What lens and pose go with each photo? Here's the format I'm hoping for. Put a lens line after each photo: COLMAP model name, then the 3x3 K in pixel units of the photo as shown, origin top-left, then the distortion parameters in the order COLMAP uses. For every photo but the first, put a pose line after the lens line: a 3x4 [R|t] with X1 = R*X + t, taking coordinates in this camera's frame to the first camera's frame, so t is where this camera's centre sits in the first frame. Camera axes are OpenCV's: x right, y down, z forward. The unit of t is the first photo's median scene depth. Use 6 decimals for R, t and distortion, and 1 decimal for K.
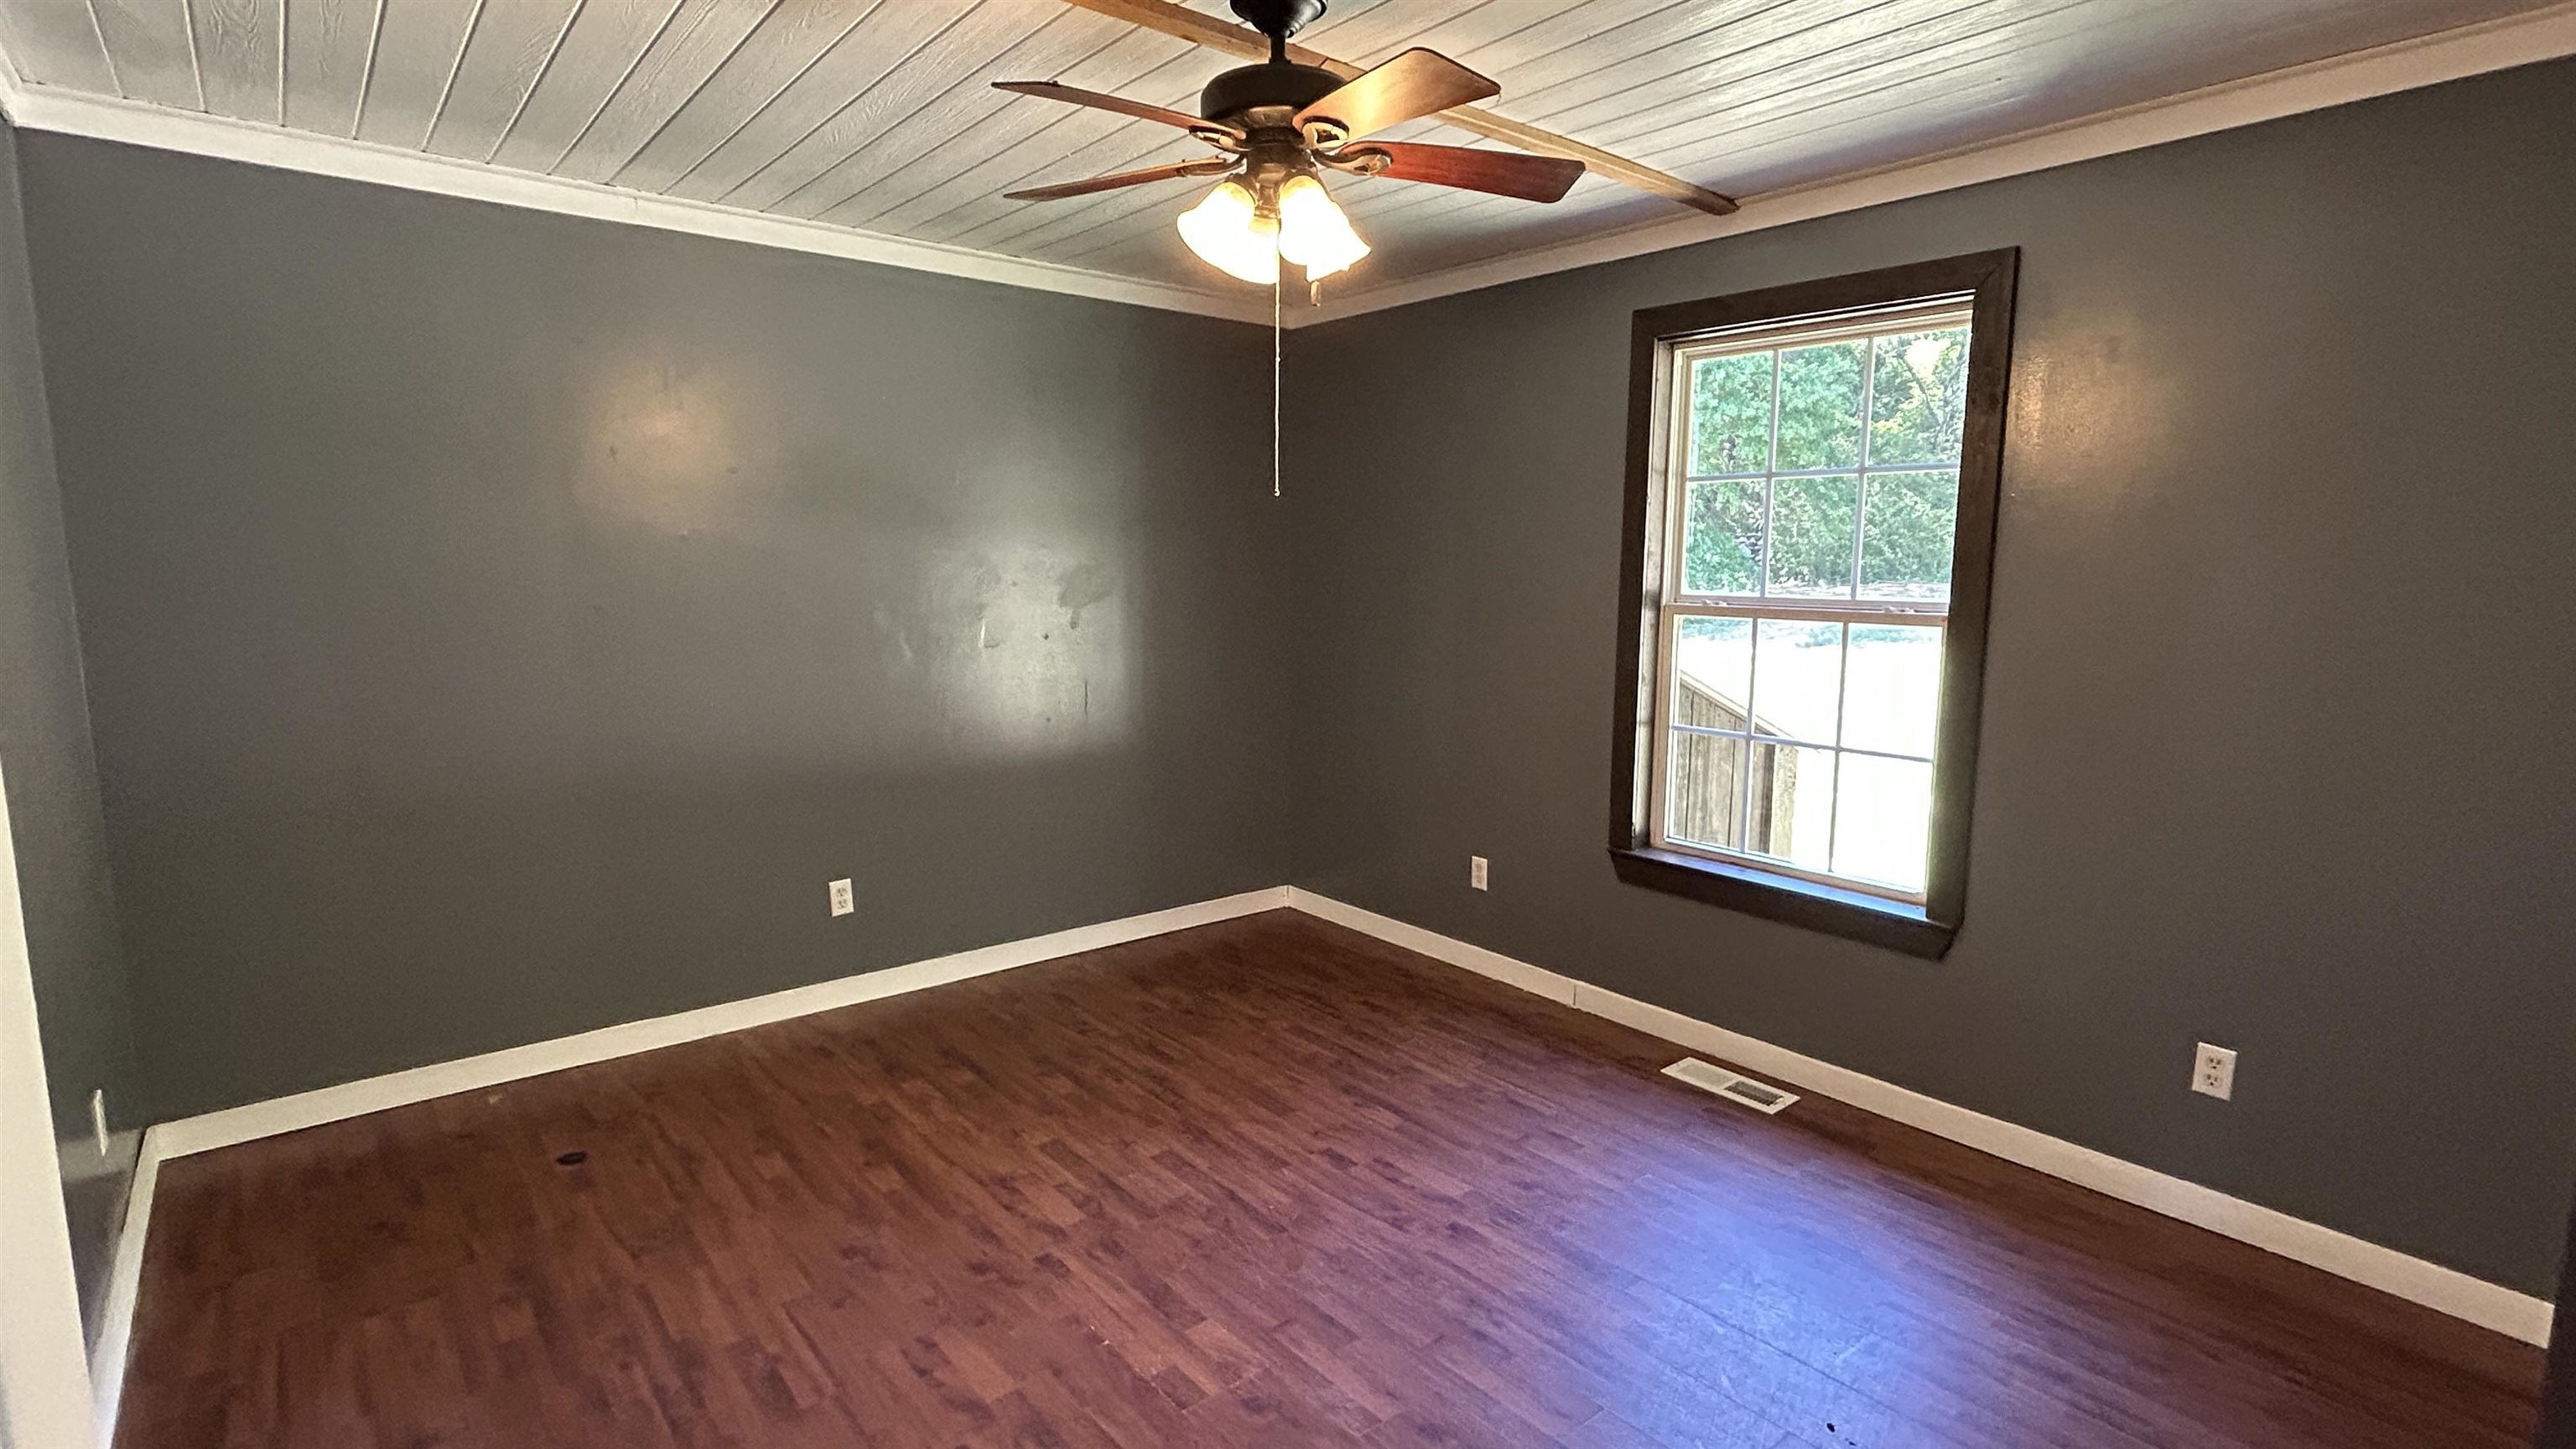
lens RADIAL K [[1225.9, 0, 1268.7], [0, 1225.9, 717.3], [0, 0, 1]] dist [-0.002319, 0.005586]
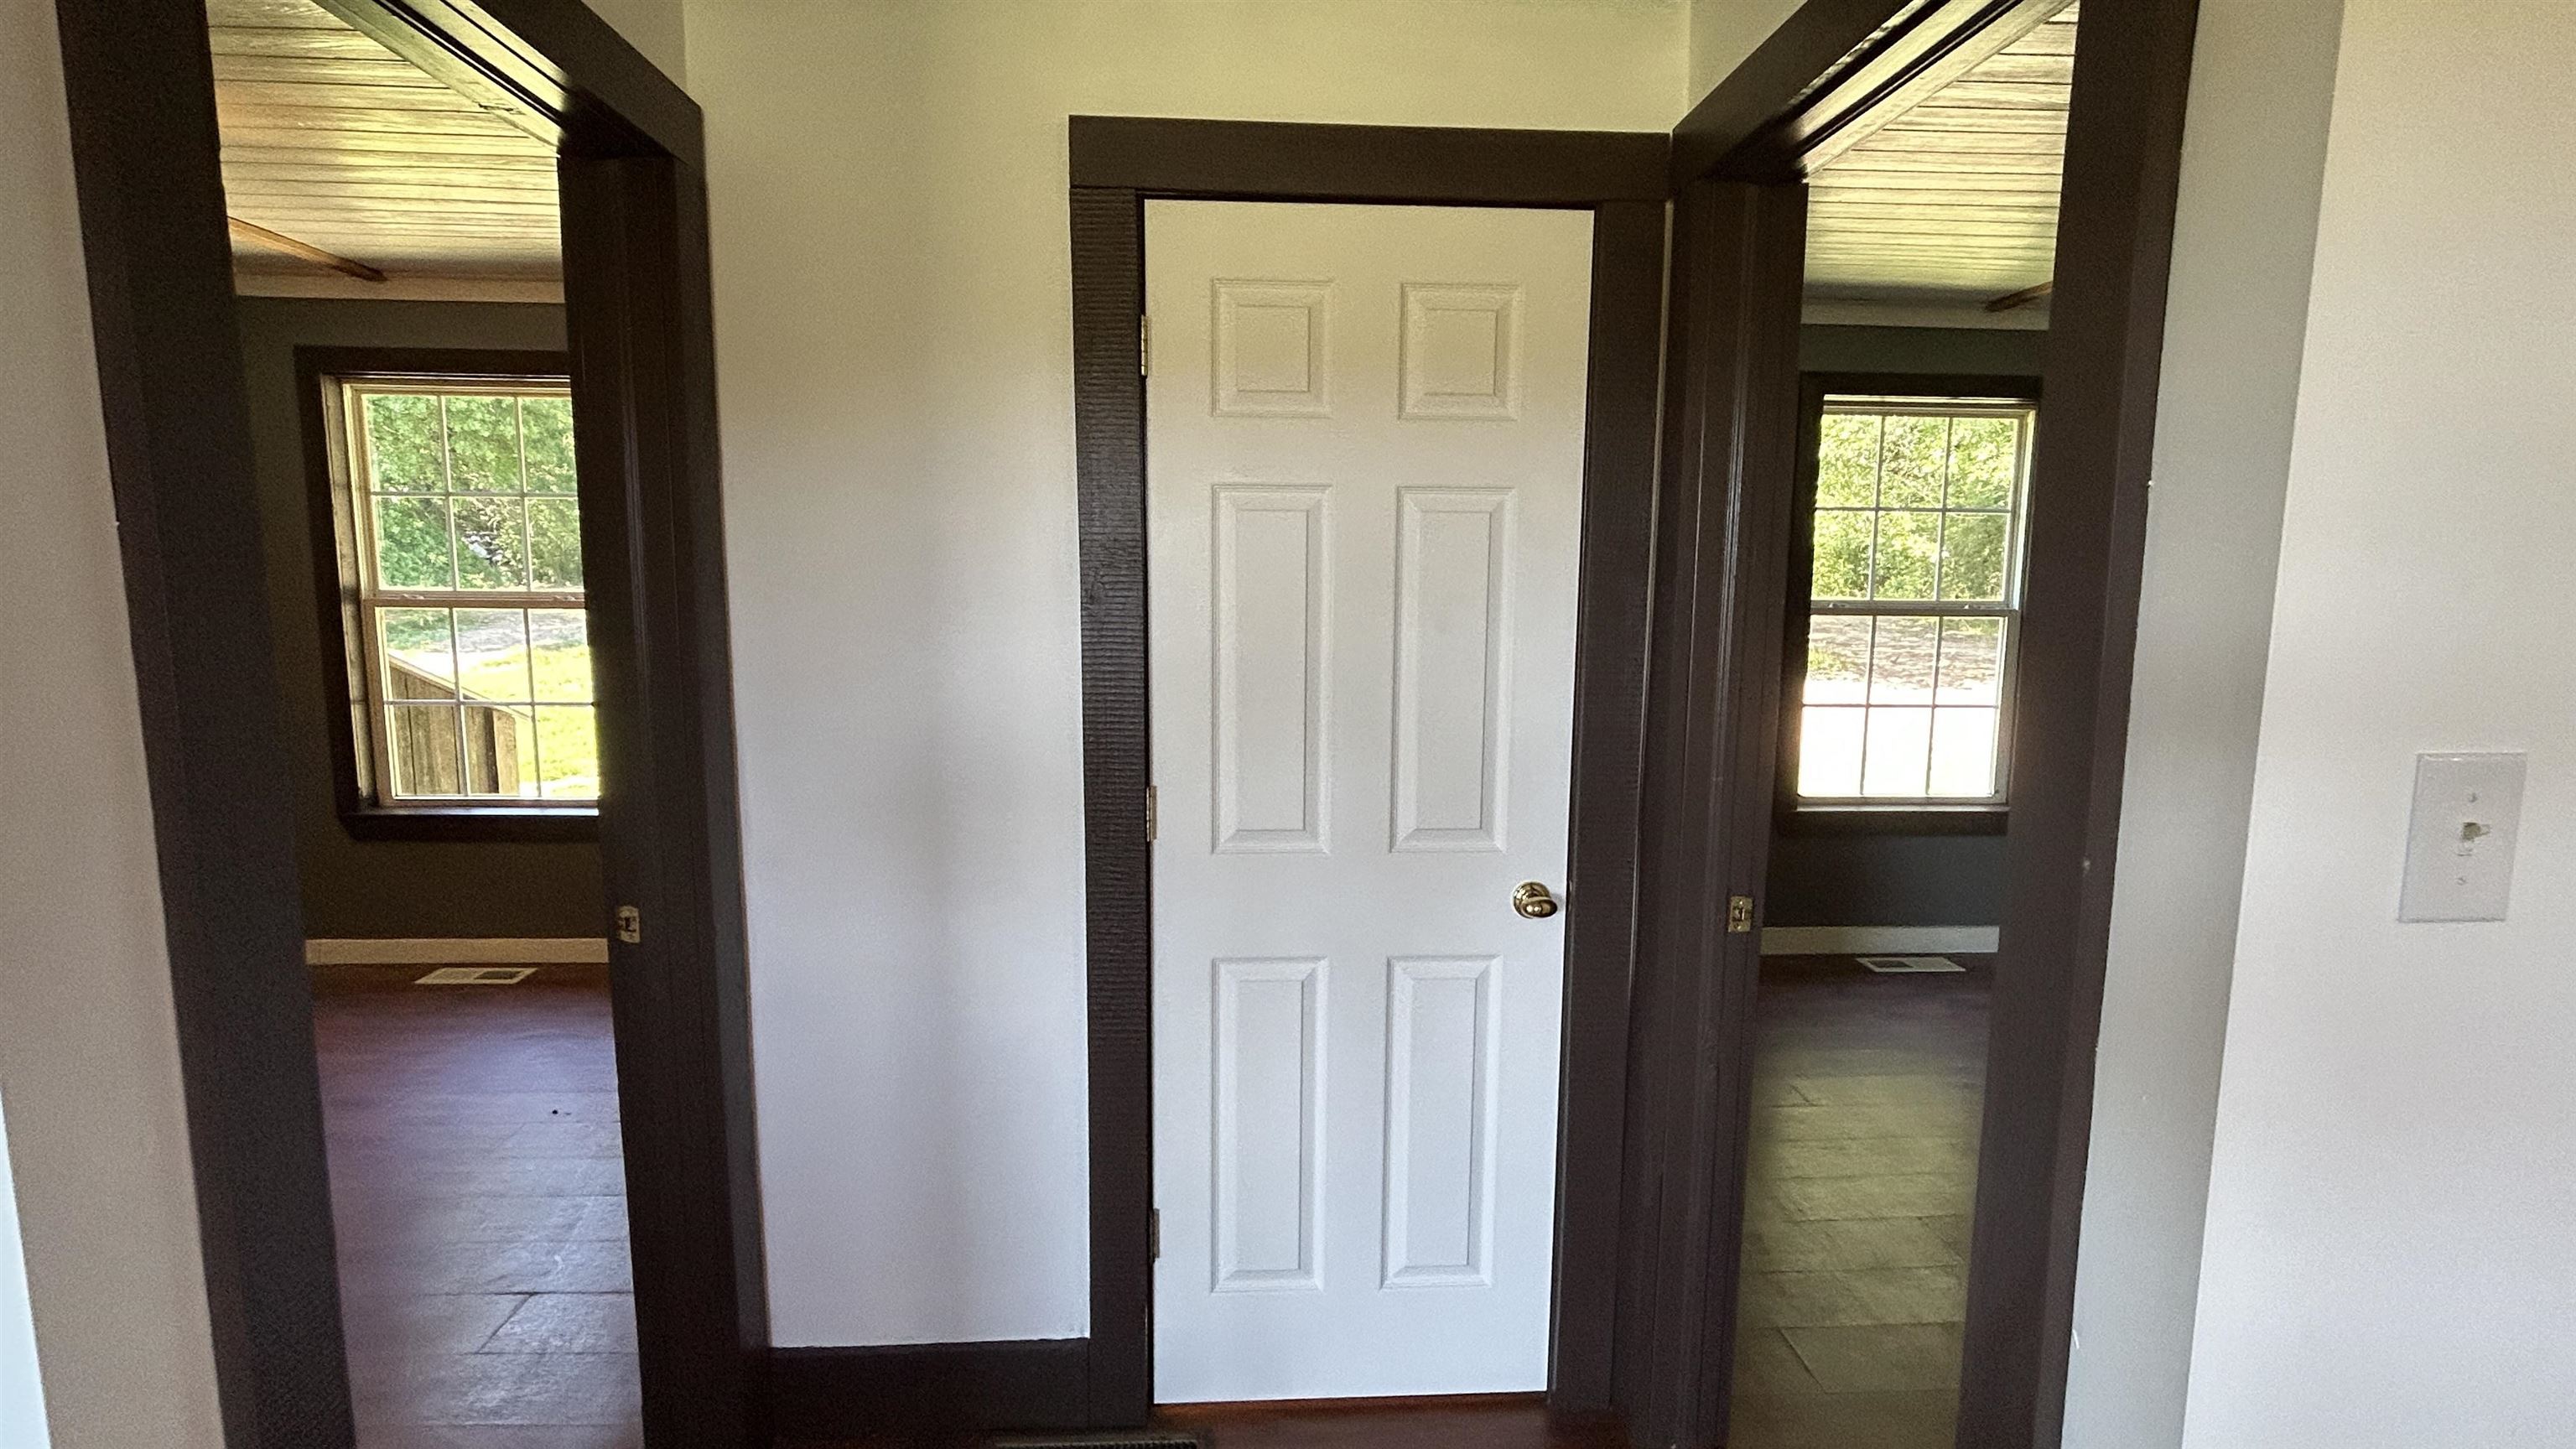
lens RADIAL K [[1225.9, 0, 1281.2], [0, 1225.9, 728.8], [0, 0, 1]] dist [-0.002319, 0.005586]
pose [[0.590522, -0.105017, 0.800159, -0.109930], [0.098412, 0.993468, 0.057760, 0.049569], [-0.800999, 0.044637, 0.597000, -0.394960]]
